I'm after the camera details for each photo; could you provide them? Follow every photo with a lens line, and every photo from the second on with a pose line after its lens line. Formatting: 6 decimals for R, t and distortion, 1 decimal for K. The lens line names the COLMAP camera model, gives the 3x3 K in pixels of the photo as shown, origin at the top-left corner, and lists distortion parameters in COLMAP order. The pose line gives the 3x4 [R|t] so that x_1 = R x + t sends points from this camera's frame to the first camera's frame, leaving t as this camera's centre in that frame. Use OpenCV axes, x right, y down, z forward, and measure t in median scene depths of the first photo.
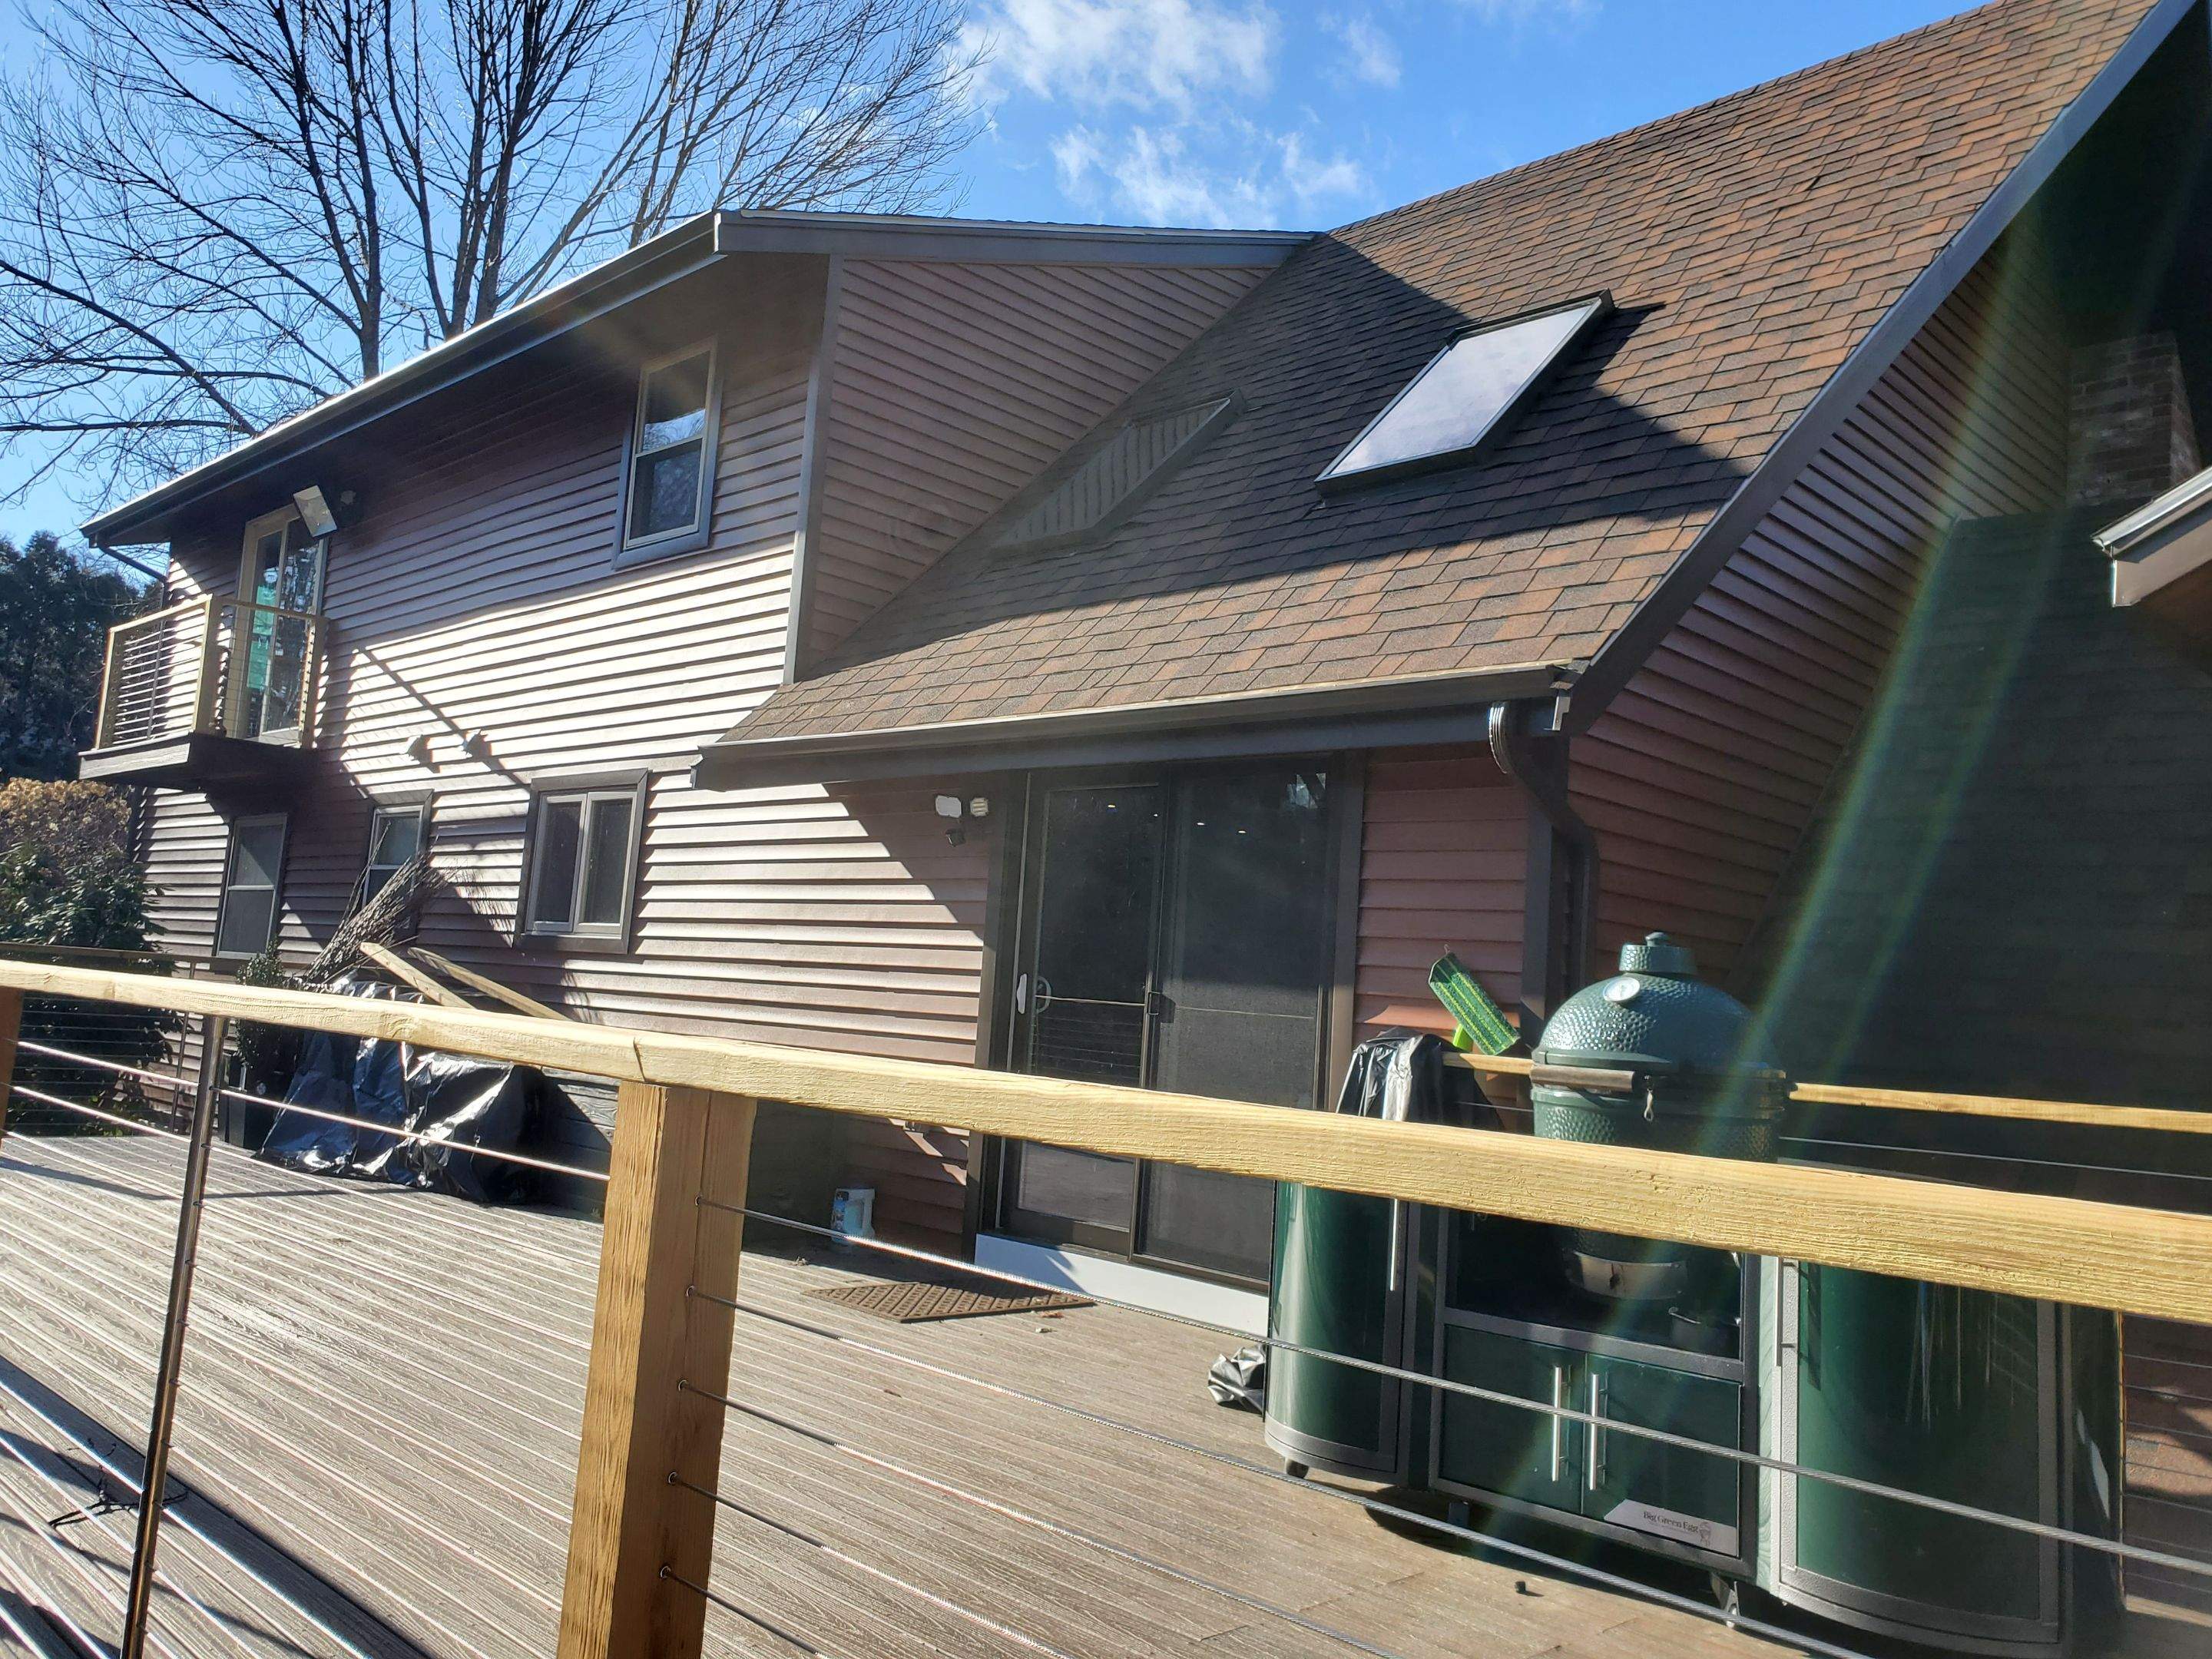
lens RADIAL K [[1716.1, 0, 1106.0], [0, 1716.1, 829.5], [0, 0, 1]] dist [-0.038976, 0.100103]
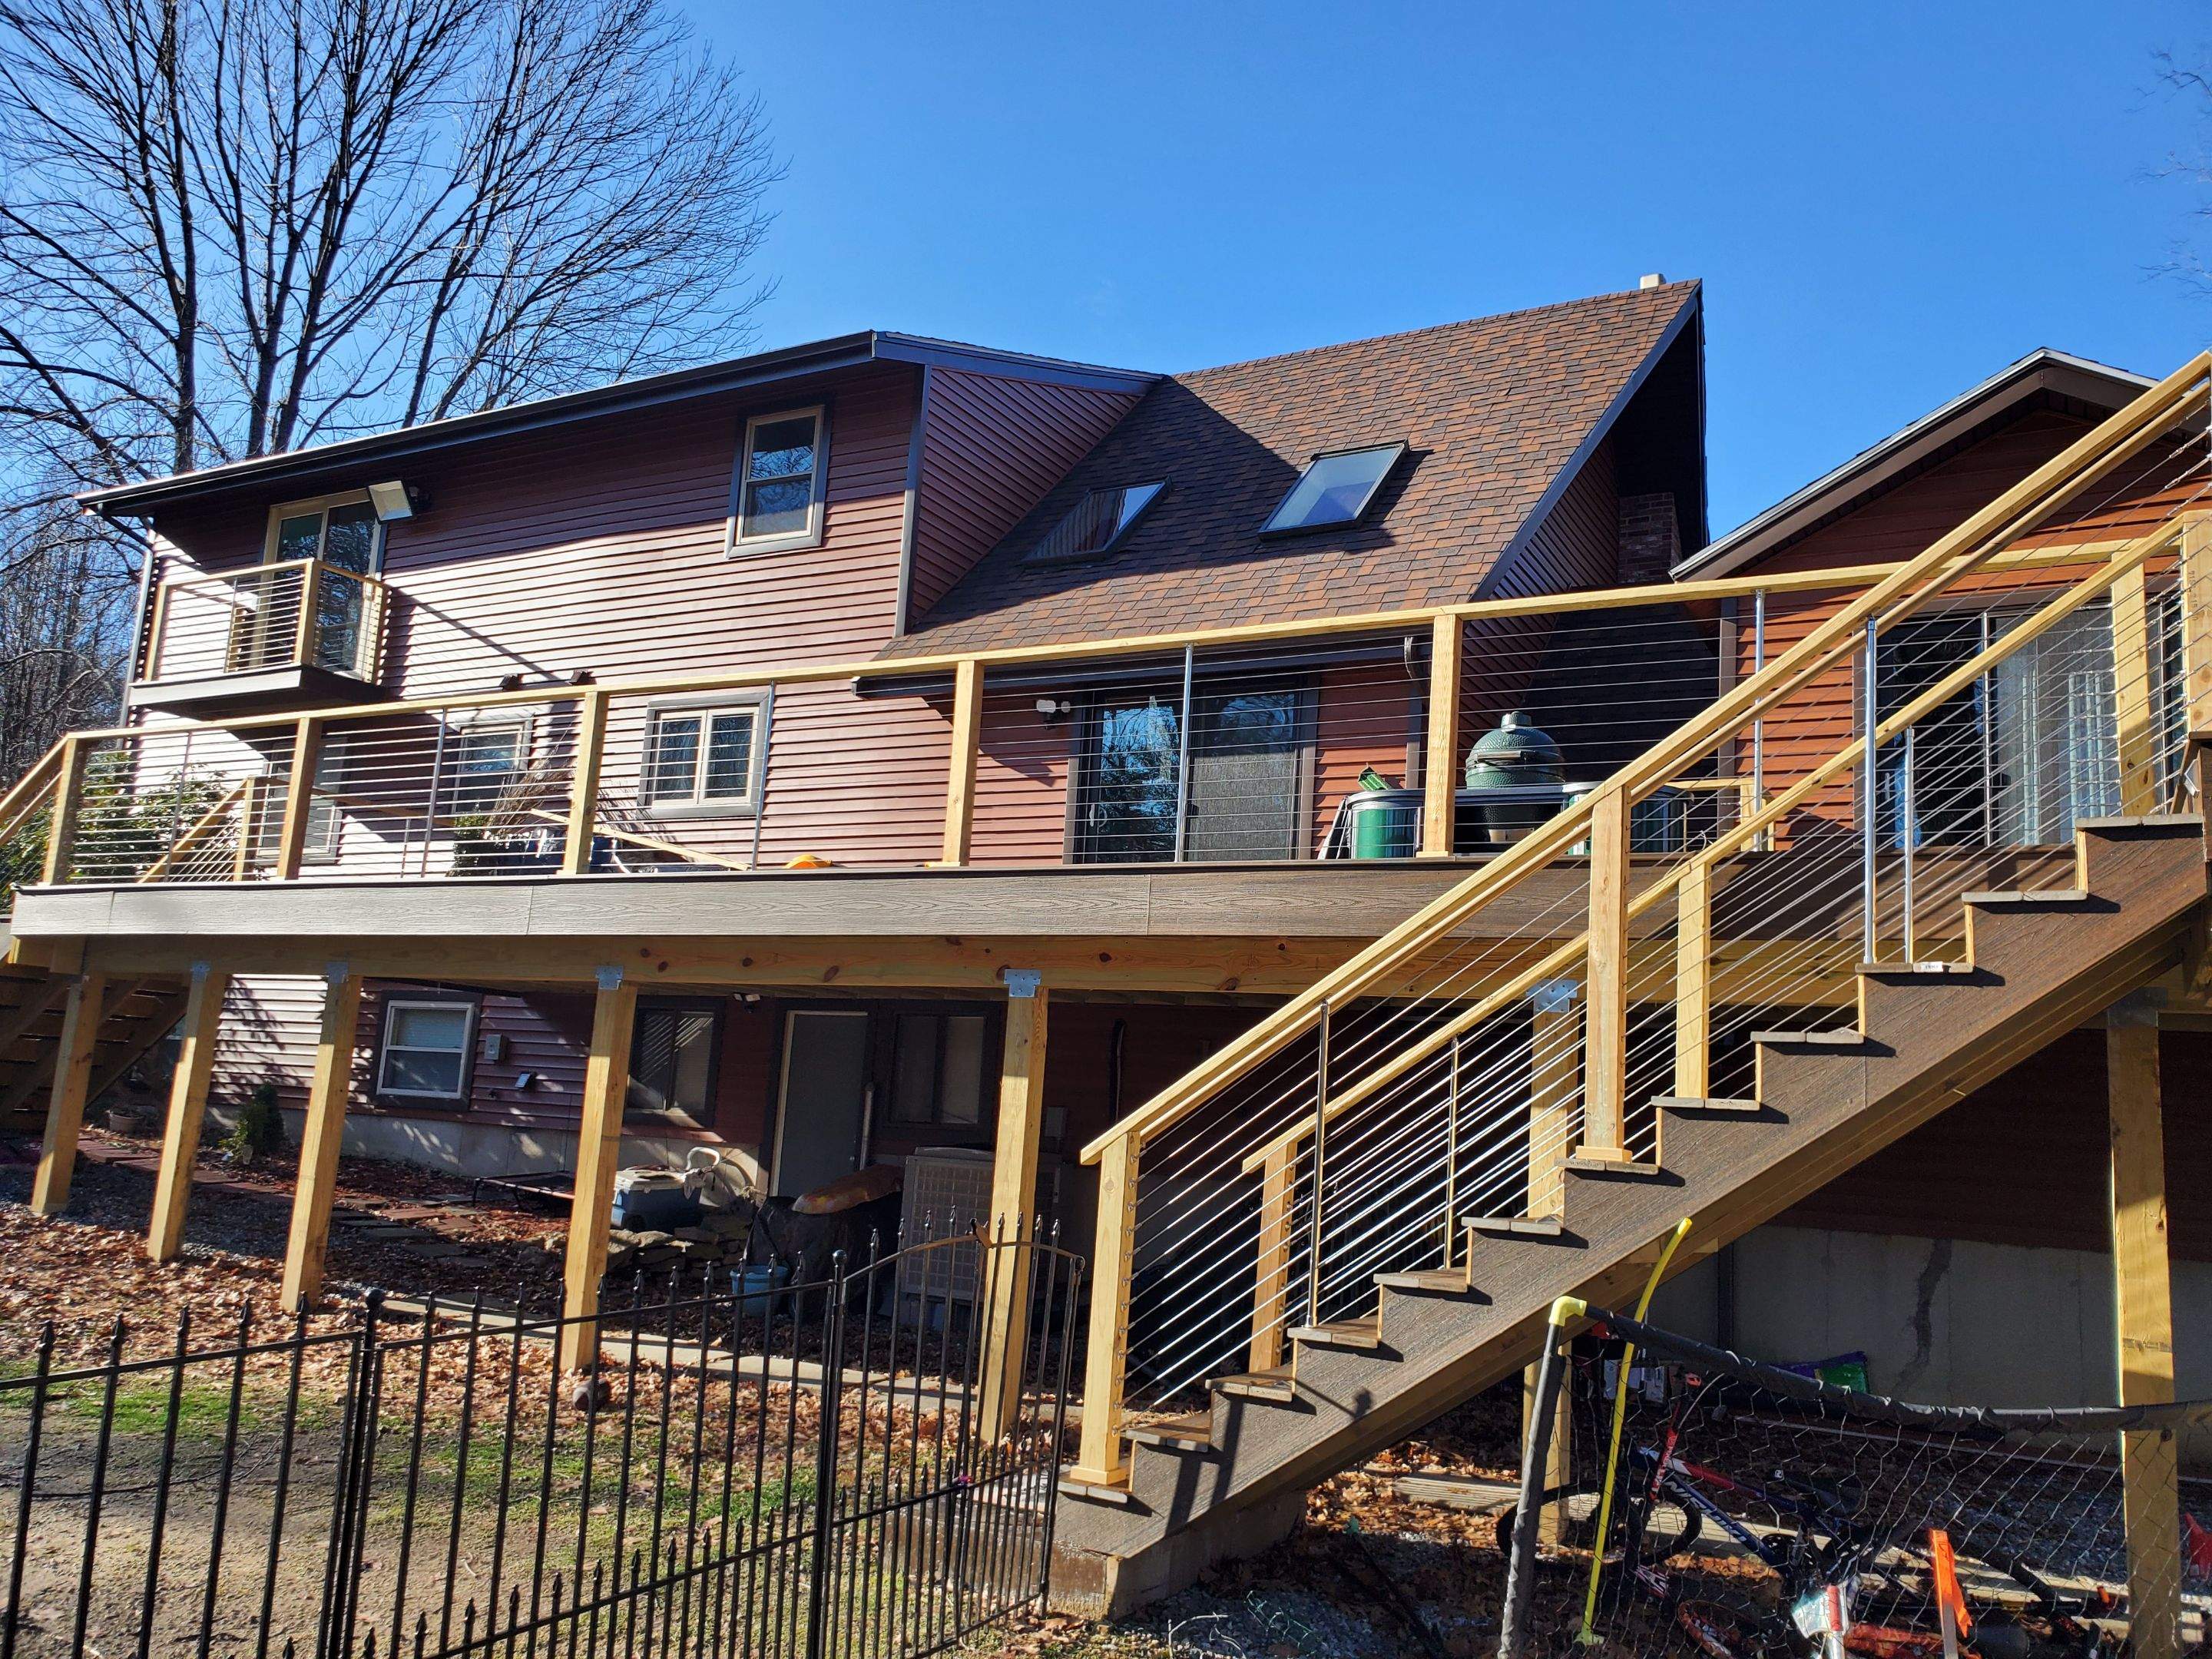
lens RADIAL K [[1701.5, 0, 1130.2], [0, 1701.5, 855.0], [0, 0, 1]] dist [0.027679, -0.004127]
pose [[0.963529, 0.032859, 0.265579, -0.371650], [-0.023526, 0.998991, -0.038248, 0.161769], [-0.266568, 0.030605, 0.963330, -0.525348]]
